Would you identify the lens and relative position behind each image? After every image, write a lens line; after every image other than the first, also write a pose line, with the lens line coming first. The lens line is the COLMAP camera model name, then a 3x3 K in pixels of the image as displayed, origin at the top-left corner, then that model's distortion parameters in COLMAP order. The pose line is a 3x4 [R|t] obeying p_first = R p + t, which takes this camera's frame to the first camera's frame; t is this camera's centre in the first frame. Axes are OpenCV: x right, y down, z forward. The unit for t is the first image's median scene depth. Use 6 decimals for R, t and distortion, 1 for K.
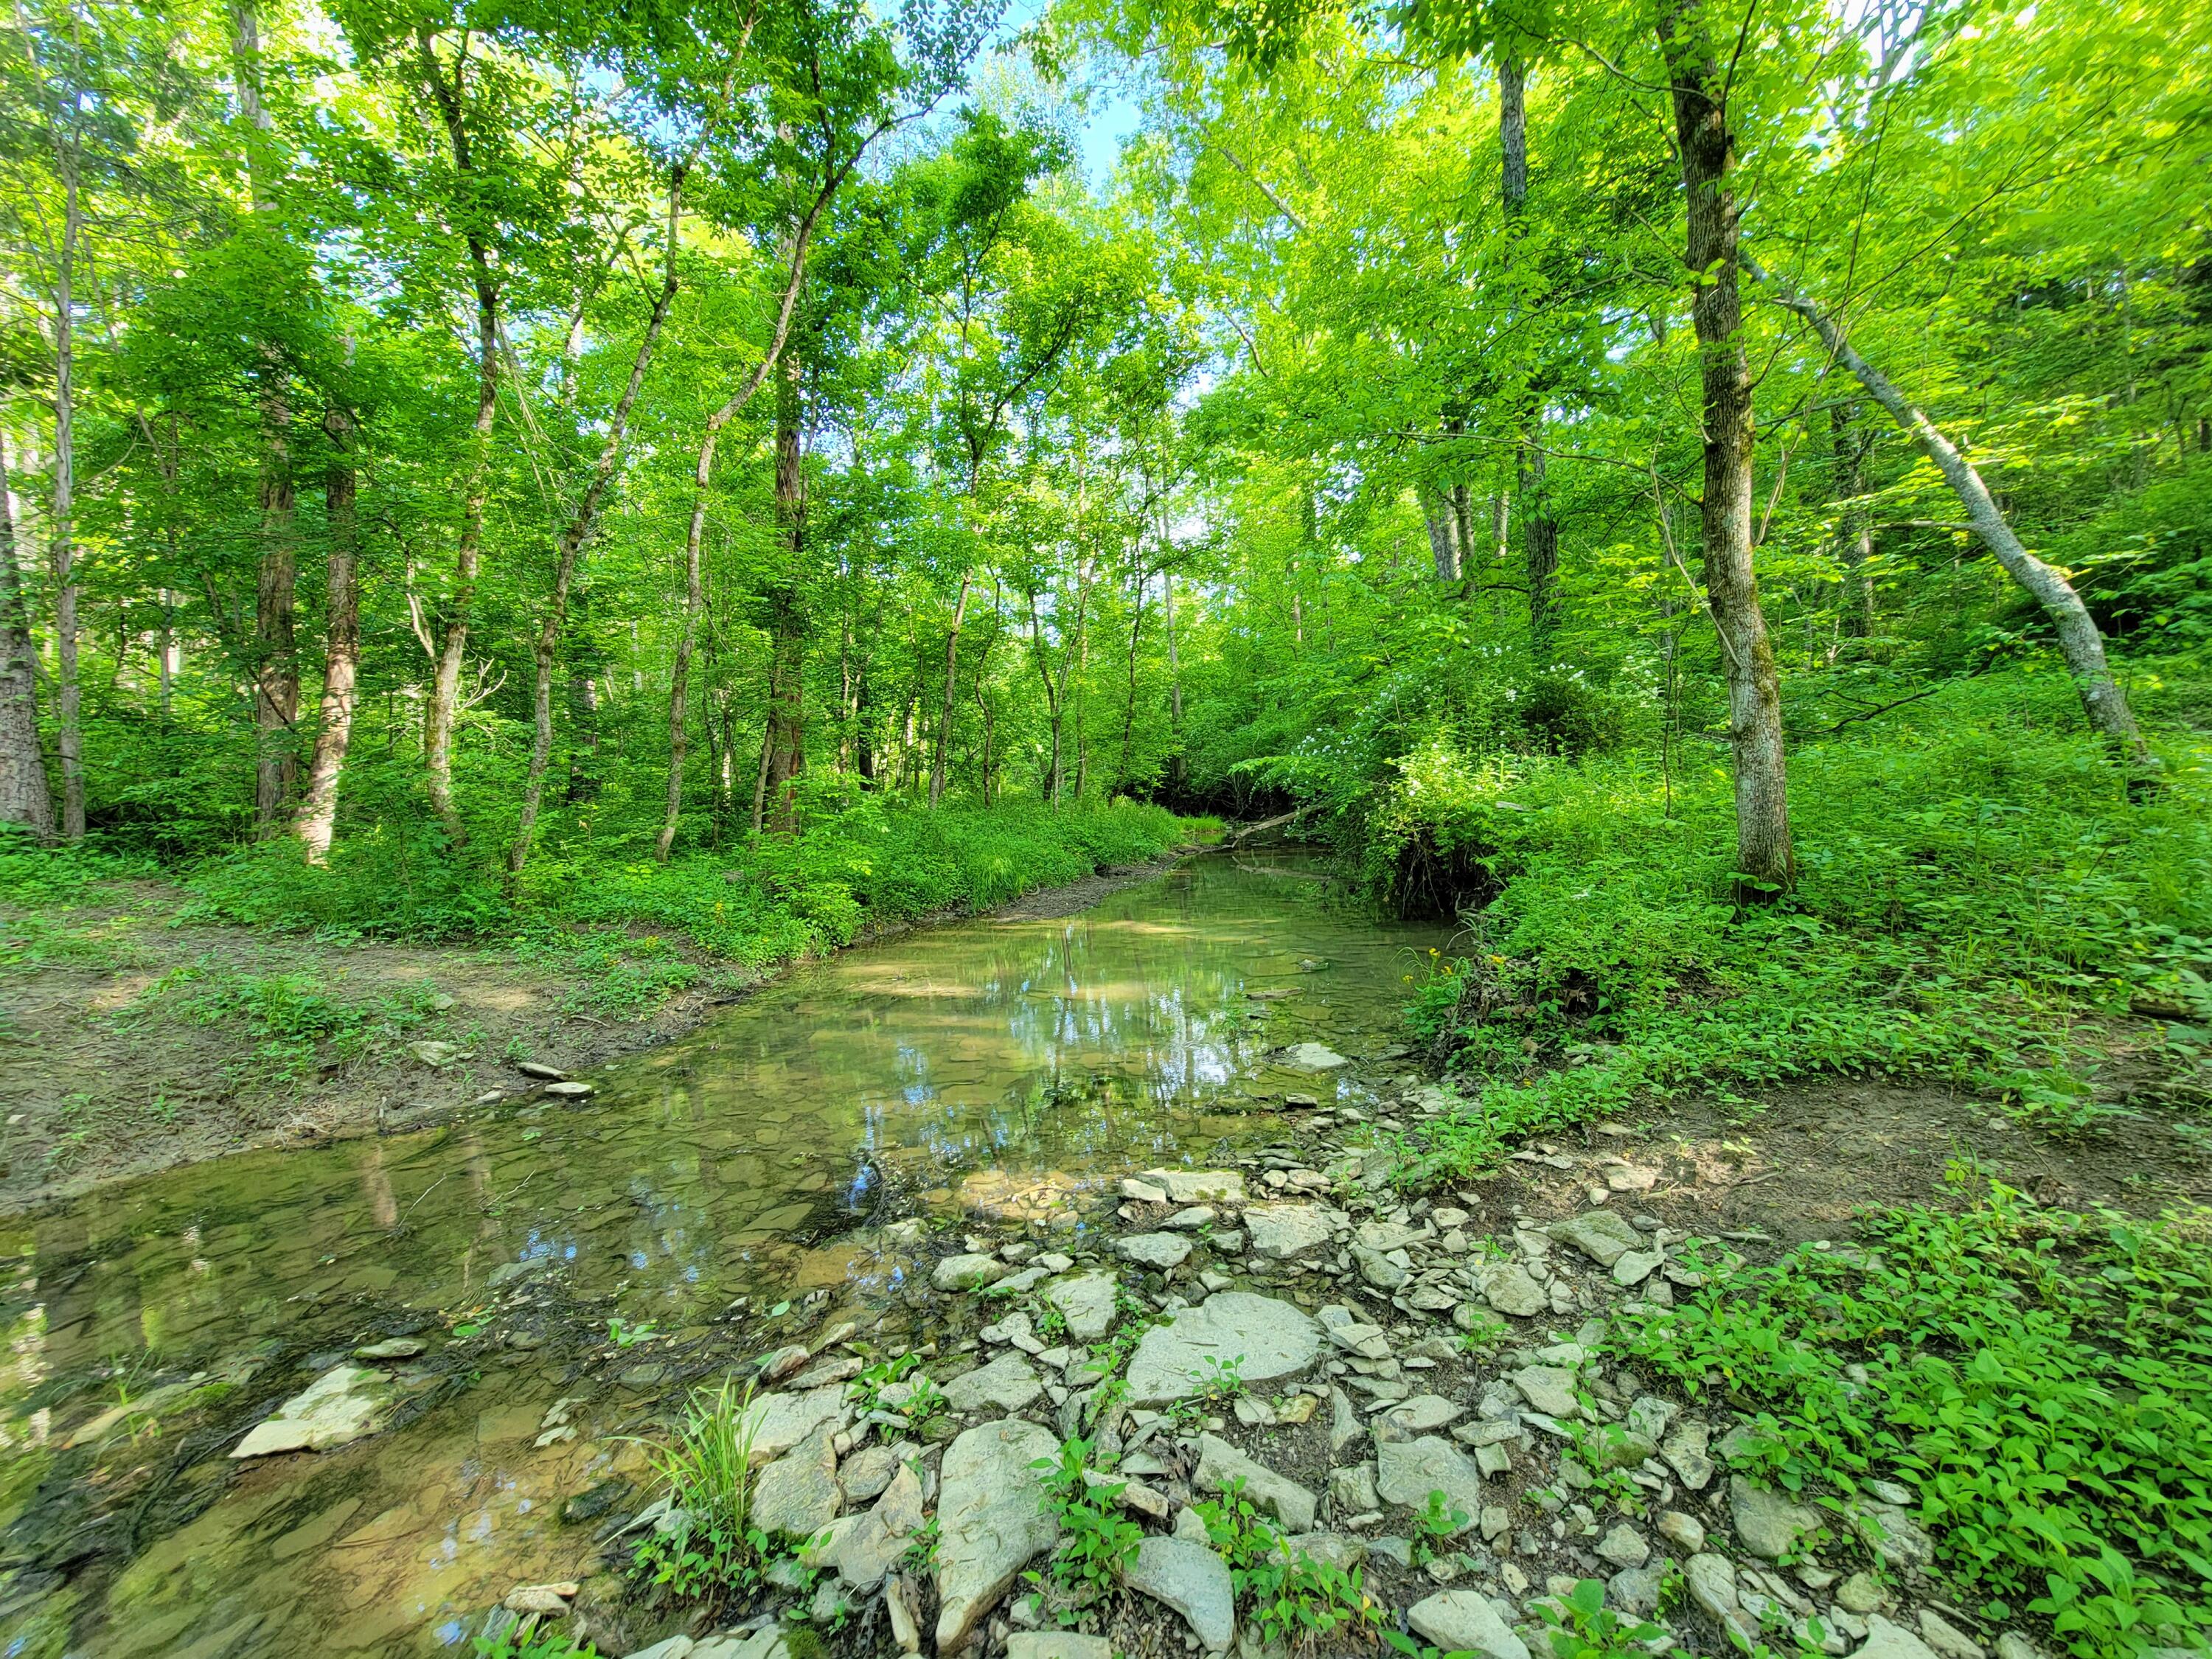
lens RADIAL K [[893.4, 0, 1094.9], [0, 893.4, 816.3], [0, 0, 1]] dist [-0.001100, -0.000047]
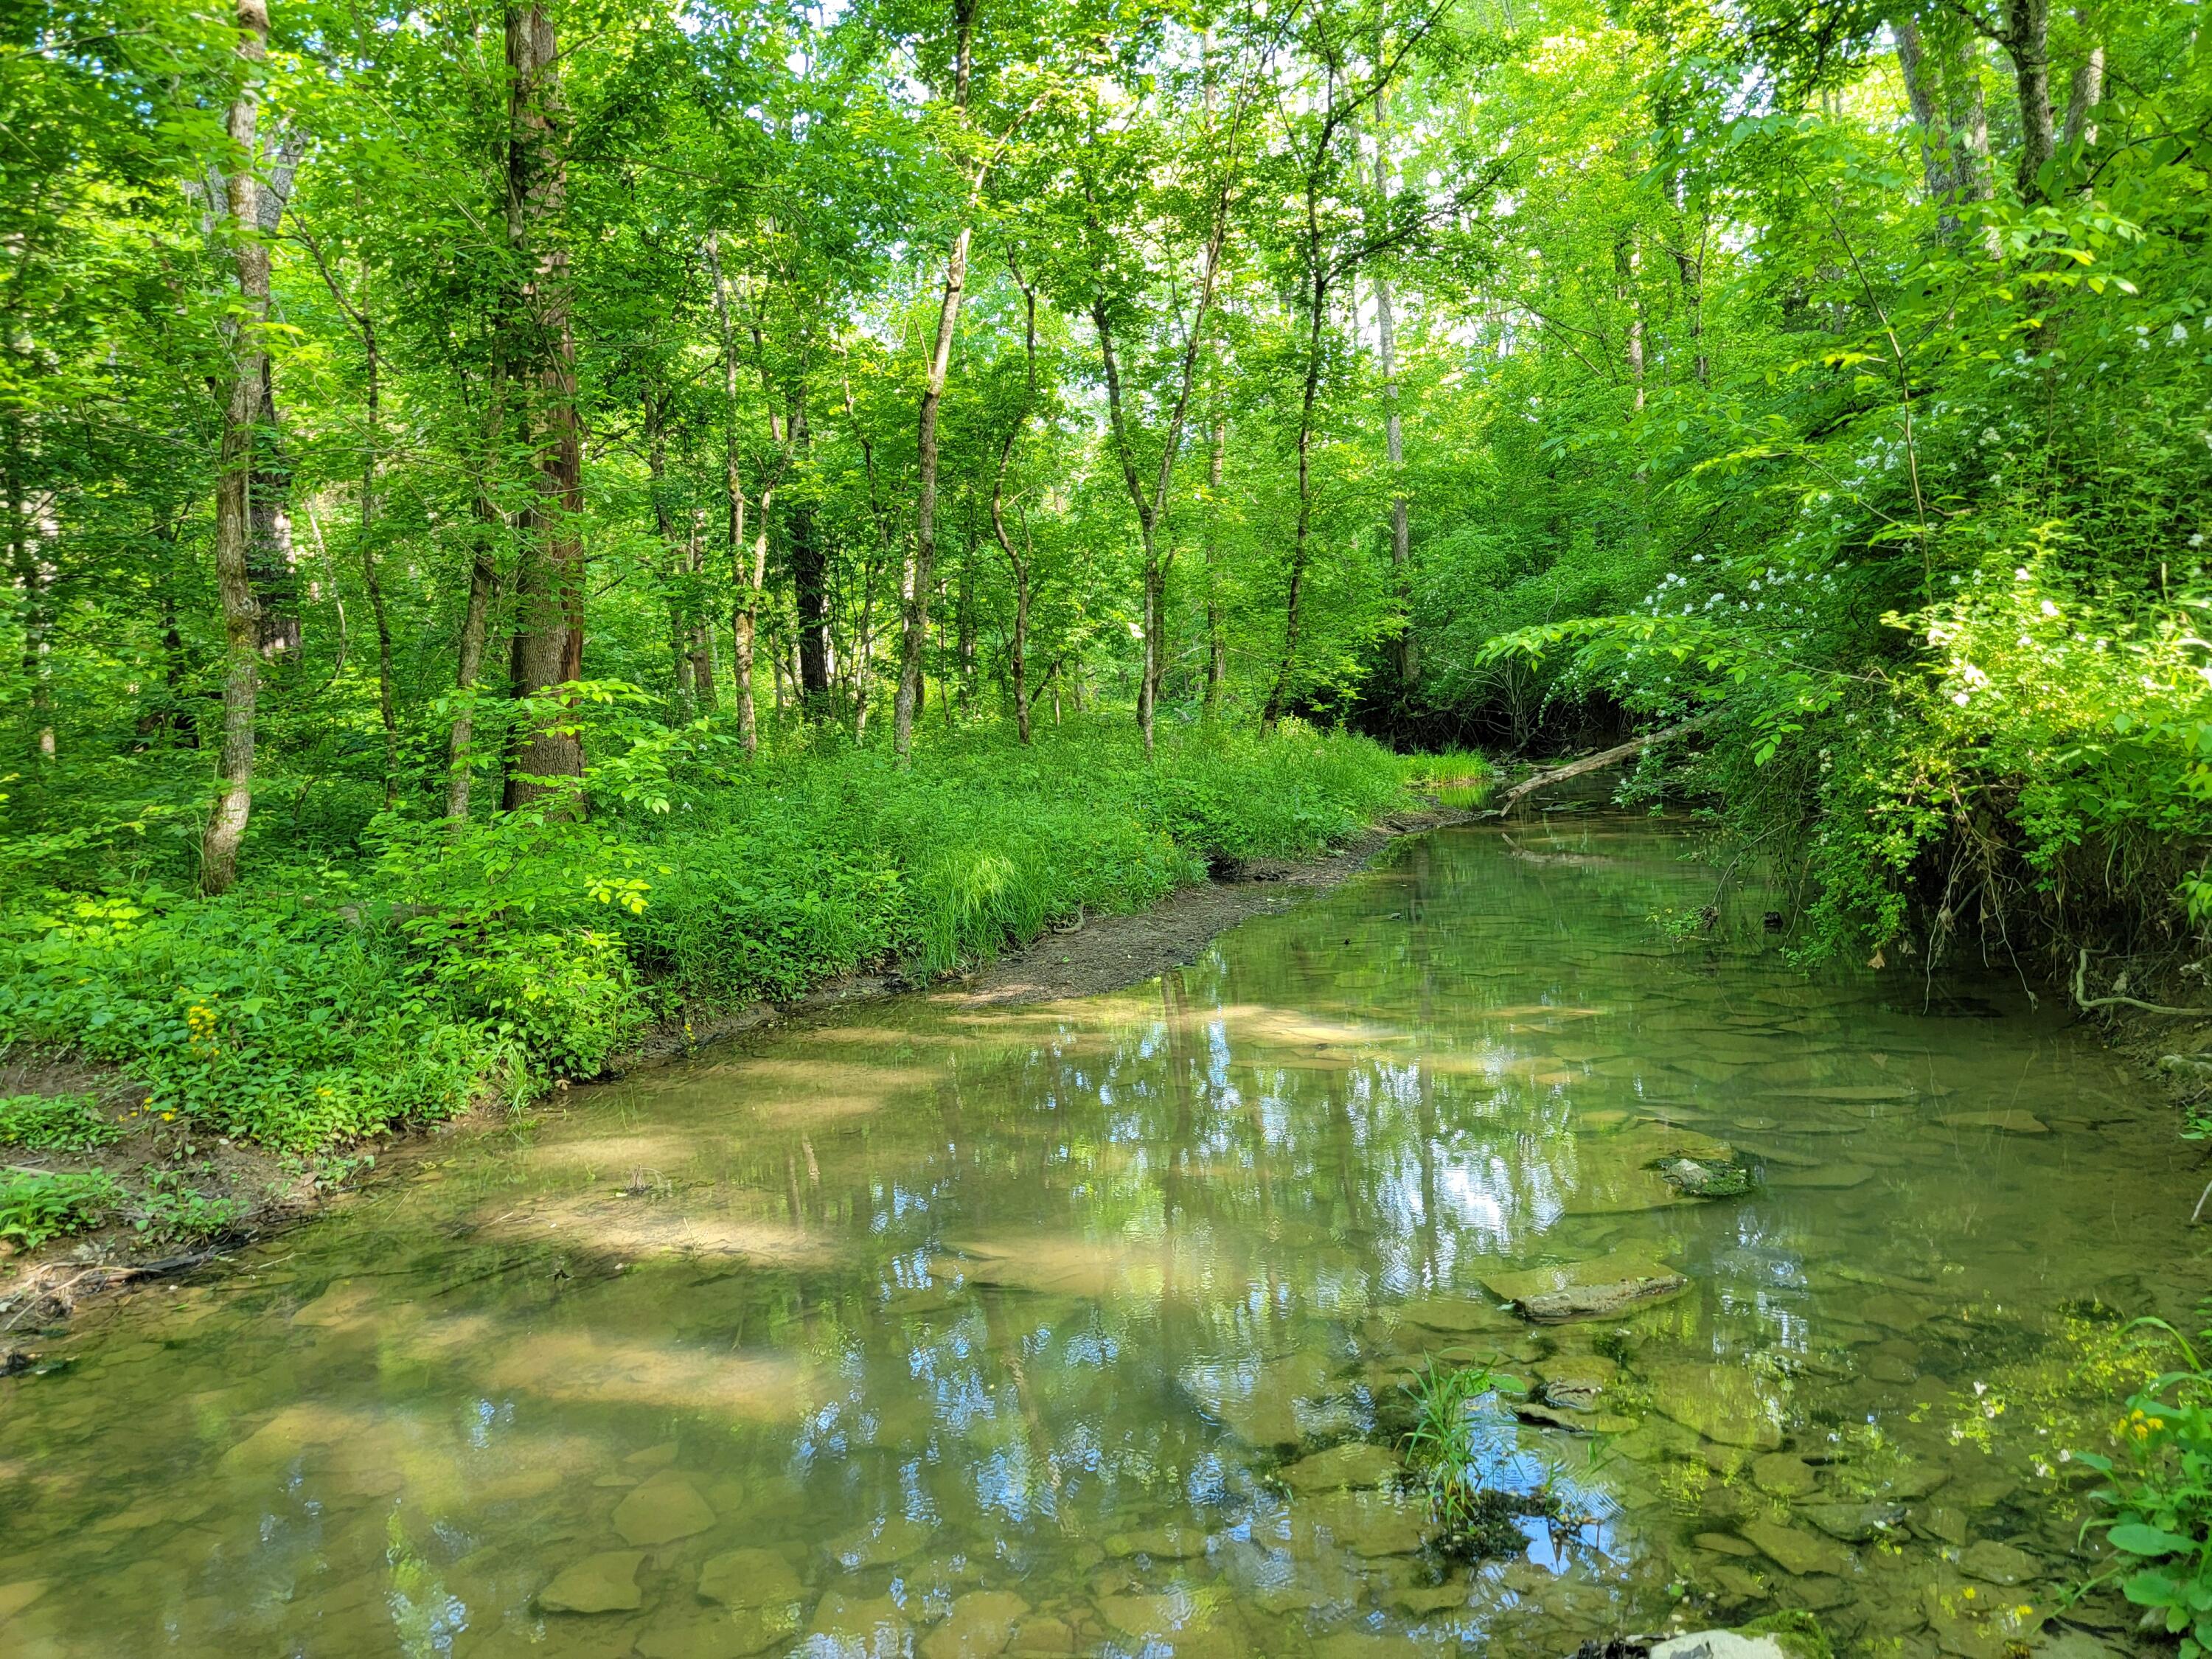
lens RADIAL K [[1583.0, 0, 1115.2], [0, 1583.0, 850.5], [0, 0, 1]] dist [0.048681, -0.012762]
pose [[0.995791, -0.010957, -0.090997, 0.019144], [0.016458, 0.998068, 0.059917, -0.002998], [0.090164, -0.061163, 0.994047, 0.099565]]
